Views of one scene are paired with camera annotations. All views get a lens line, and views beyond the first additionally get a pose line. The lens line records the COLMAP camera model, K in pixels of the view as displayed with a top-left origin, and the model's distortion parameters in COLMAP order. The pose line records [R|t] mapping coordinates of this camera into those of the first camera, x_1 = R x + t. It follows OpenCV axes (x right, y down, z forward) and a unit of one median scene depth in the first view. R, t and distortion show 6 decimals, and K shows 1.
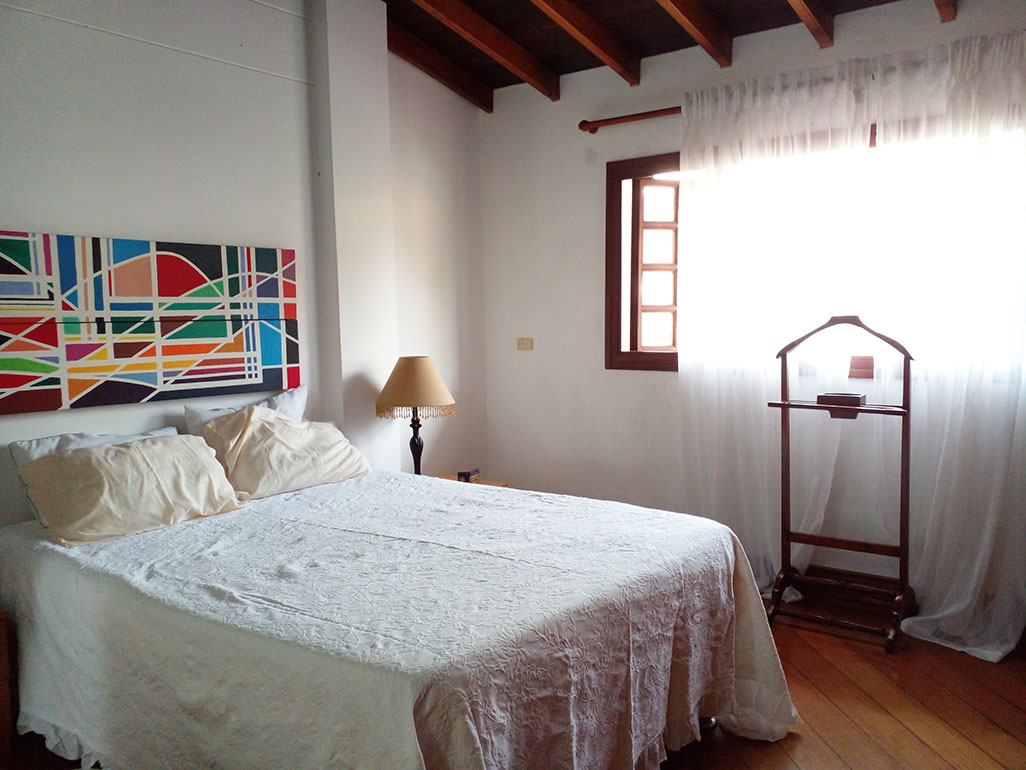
lens RADIAL K [[816.8, 0, 511.7], [0, 816.8, 386.7], [0, 0, 1]] dist [0.004707, -0.006886]
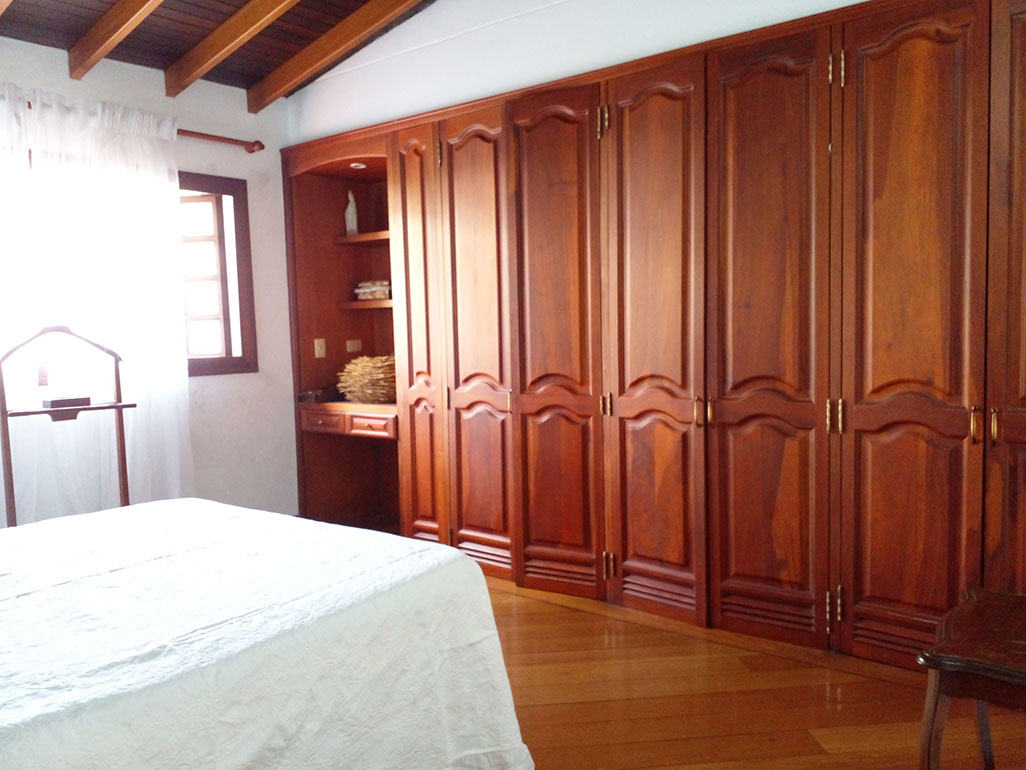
lens RADIAL K [[816.8, 0, 511.6], [0, 816.8, 383.6], [0, 0, 1]] dist [0.004707, -0.006886]
pose [[0.053090, -0.063207, 0.996587, -0.668089], [0.116960, 0.991519, 0.056655, -0.001265], [-0.991717, 0.113553, 0.060032, 0.363311]]
